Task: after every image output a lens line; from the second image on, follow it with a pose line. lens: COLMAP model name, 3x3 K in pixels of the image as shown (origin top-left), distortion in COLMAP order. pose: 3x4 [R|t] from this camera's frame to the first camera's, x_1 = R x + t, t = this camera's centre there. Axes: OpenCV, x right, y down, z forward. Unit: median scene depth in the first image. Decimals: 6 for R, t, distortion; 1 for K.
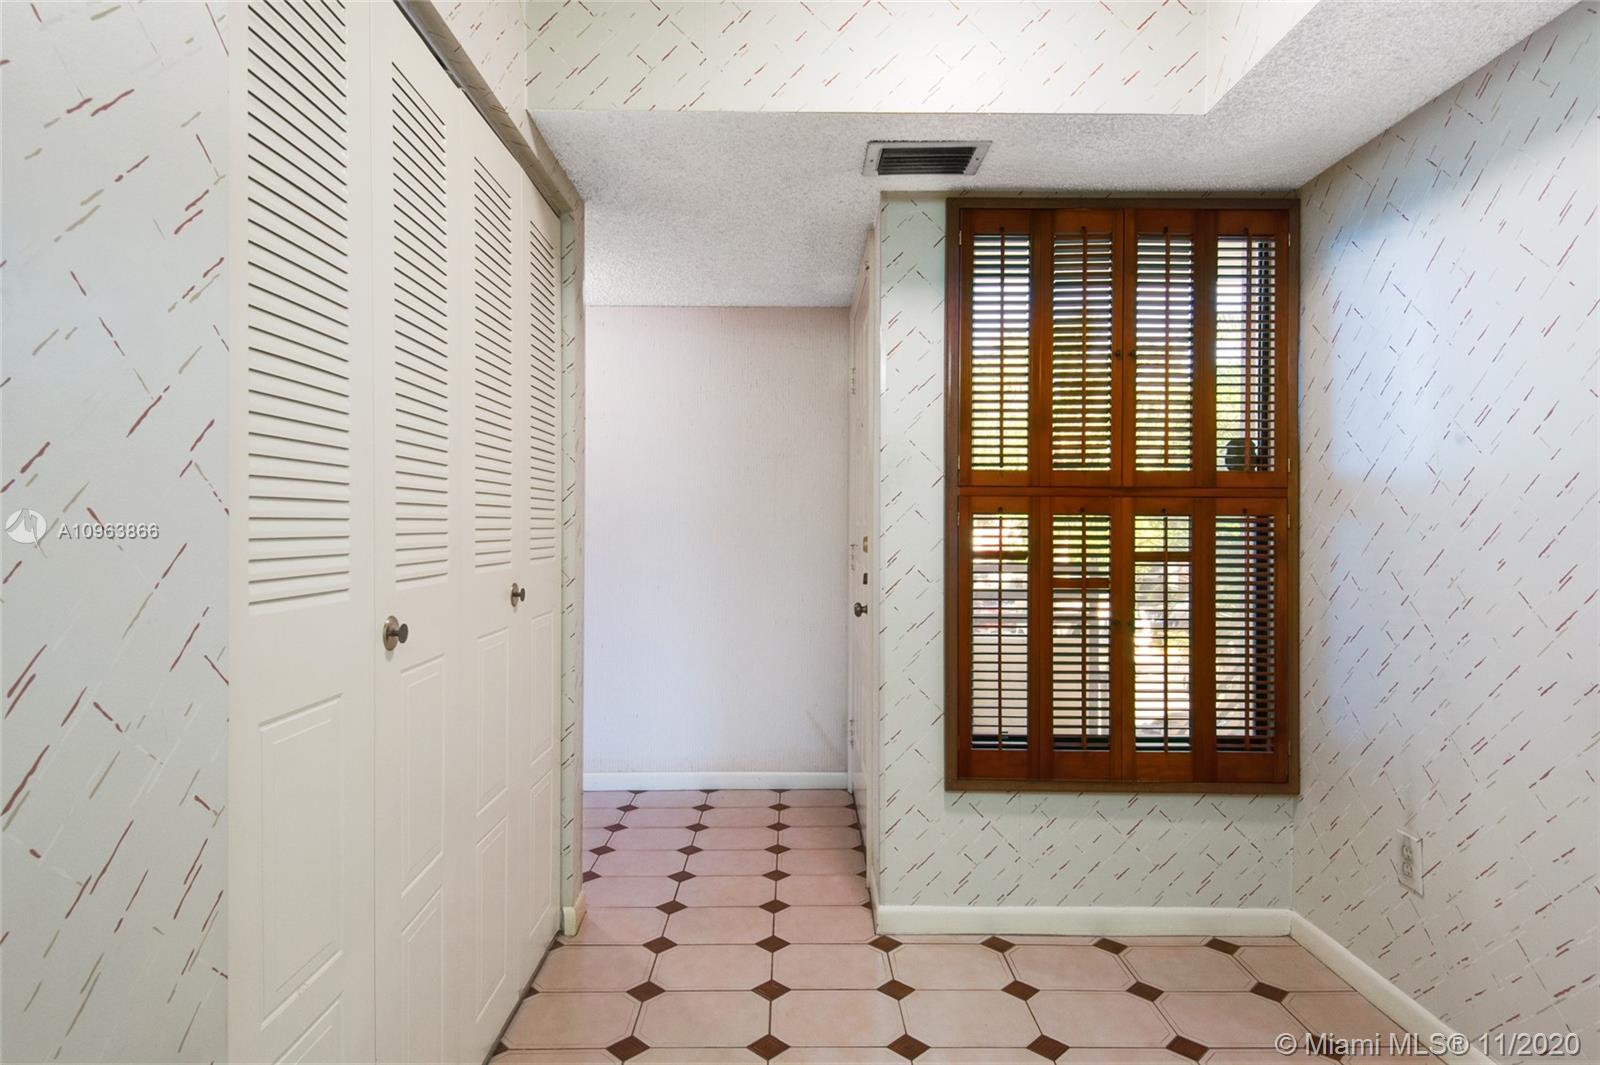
lens RADIAL K [[883.8, 0, 803.8], [0, 883.8, 527.5], [0, 0, 1]] dist [0.036796, -0.026924]
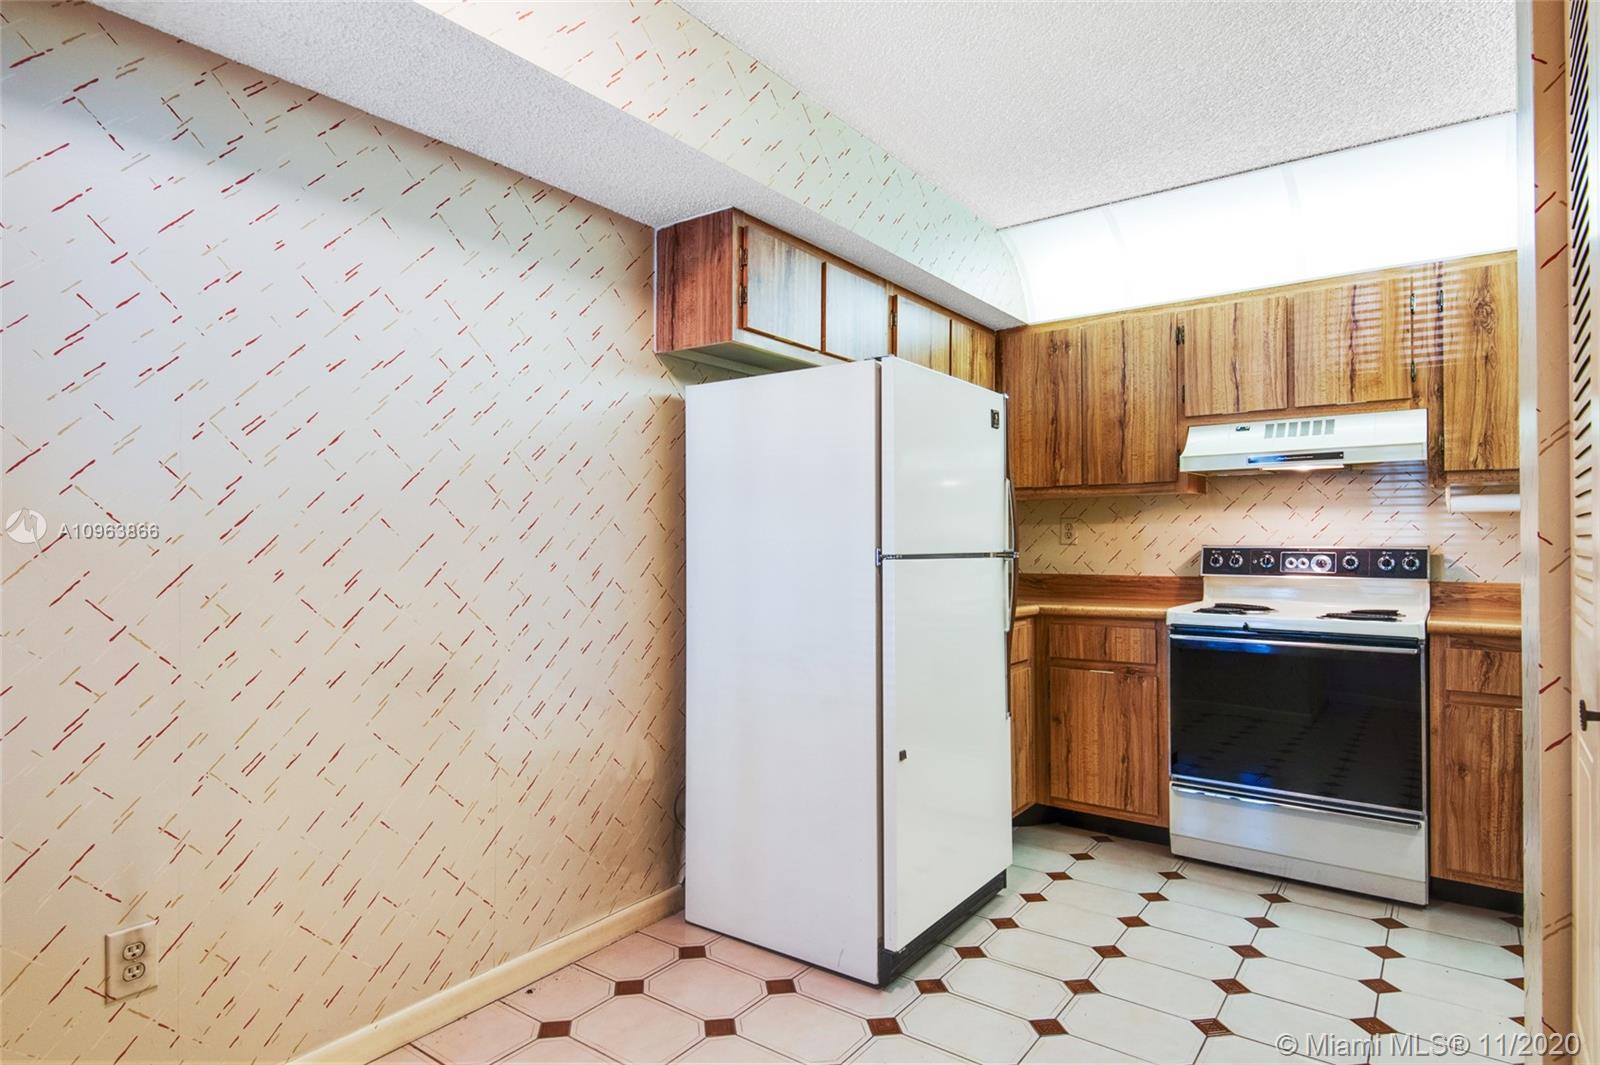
lens RADIAL K [[883.8, 0, 795.1], [0, 883.8, 527.4], [0, 0, 1]] dist [0.036796, -0.026924]
pose [[-0.801067, 0.003122, 0.598566, -0.256147], [-0.001231, 0.999976, -0.006863, -0.006105], [-0.598573, -0.006234, -0.801044, 1.225918]]
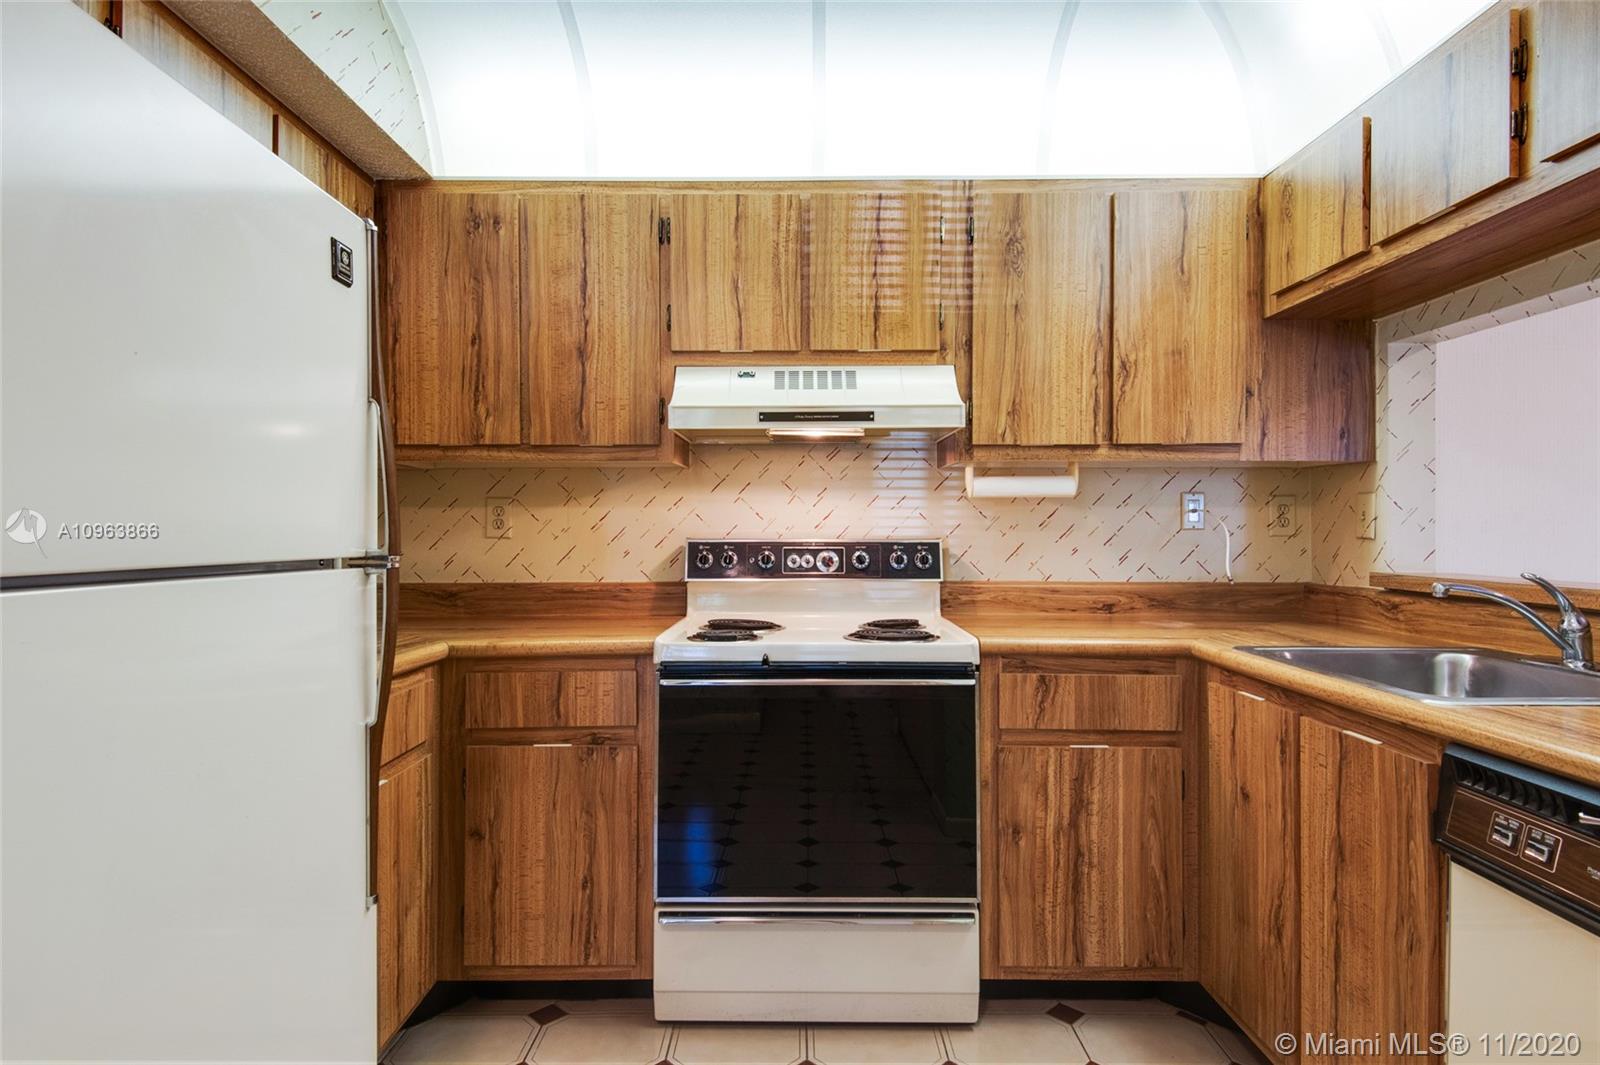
lens RADIAL K [[883.8, 0, 799.3], [0, 883.8, 529.2], [0, 0, 1]] dist [0.036796, -0.026924]
pose [[-0.999944, -0.005959, 0.008752, -0.020410], [-0.005934, 0.999978, 0.002864, -0.001269], [-0.008768, 0.002812, -0.999958, 0.590823]]
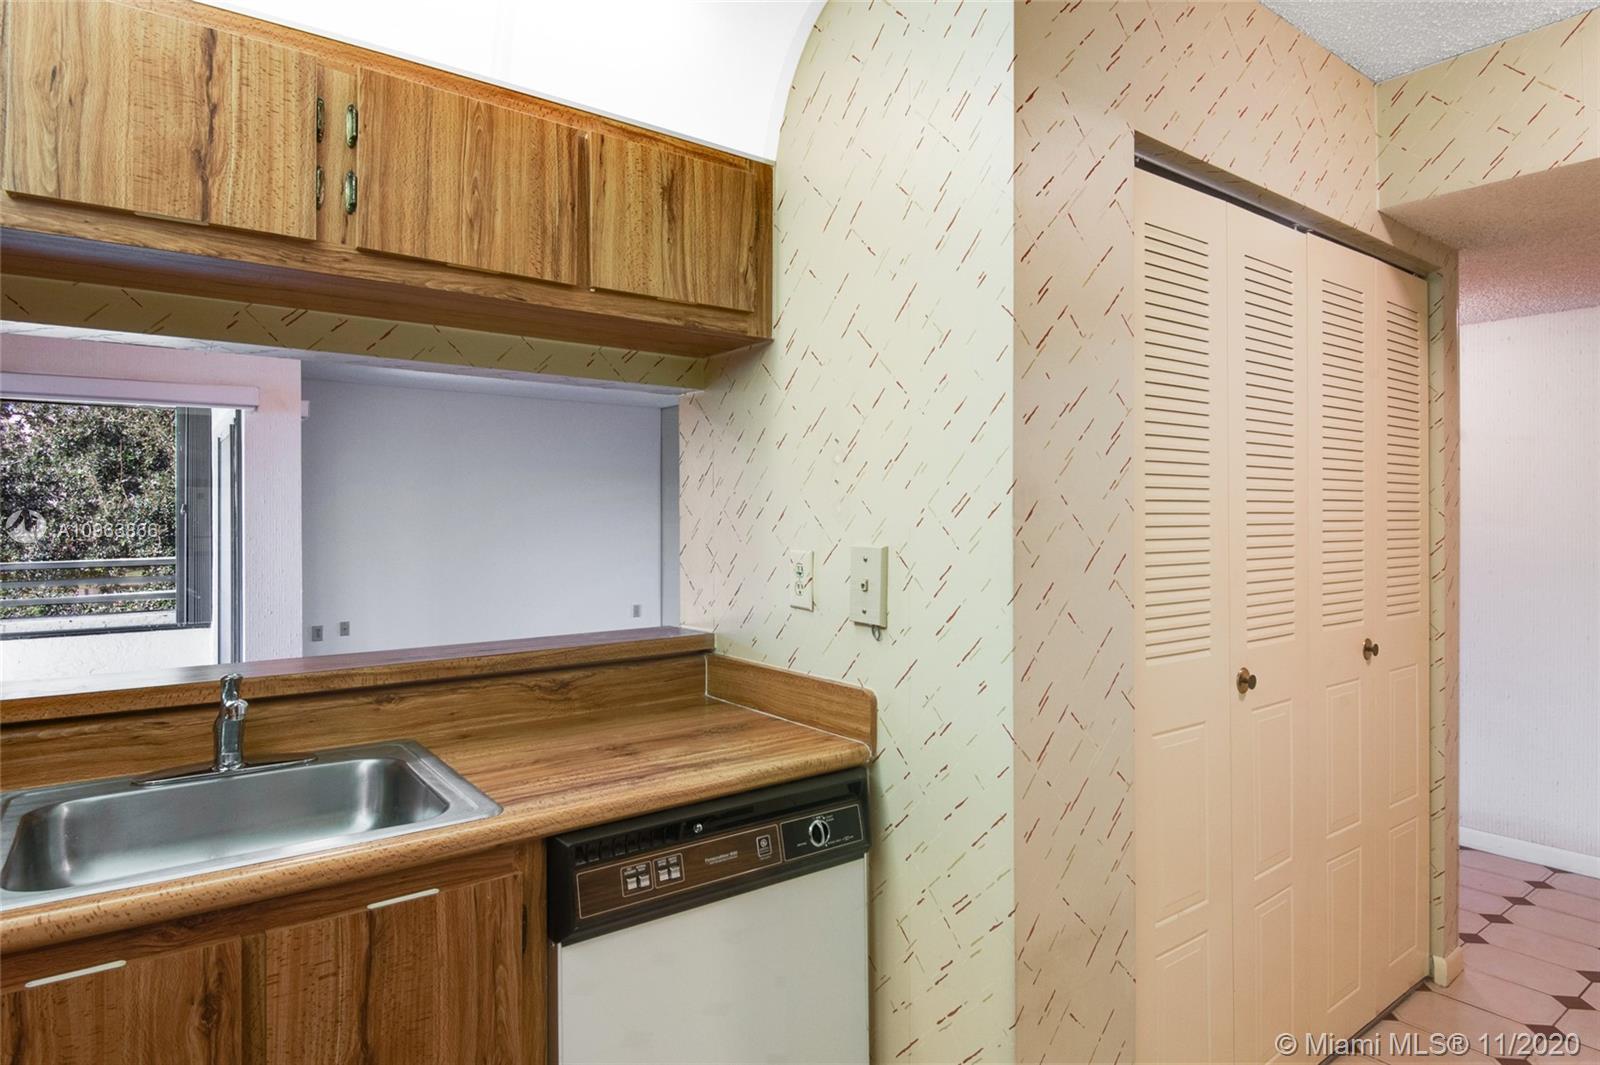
lens RADIAL K [[883.3, 0, 804.8], [0, 883.3, 519.1], [0, 0, 1]] dist [0.013951, -0.013317]
pose [[0.591740, -0.008219, -0.806087, 0.150993], [-0.000526, 0.999944, -0.010582, -0.074102], [0.806129, 0.006686, 0.591703, -0.220010]]
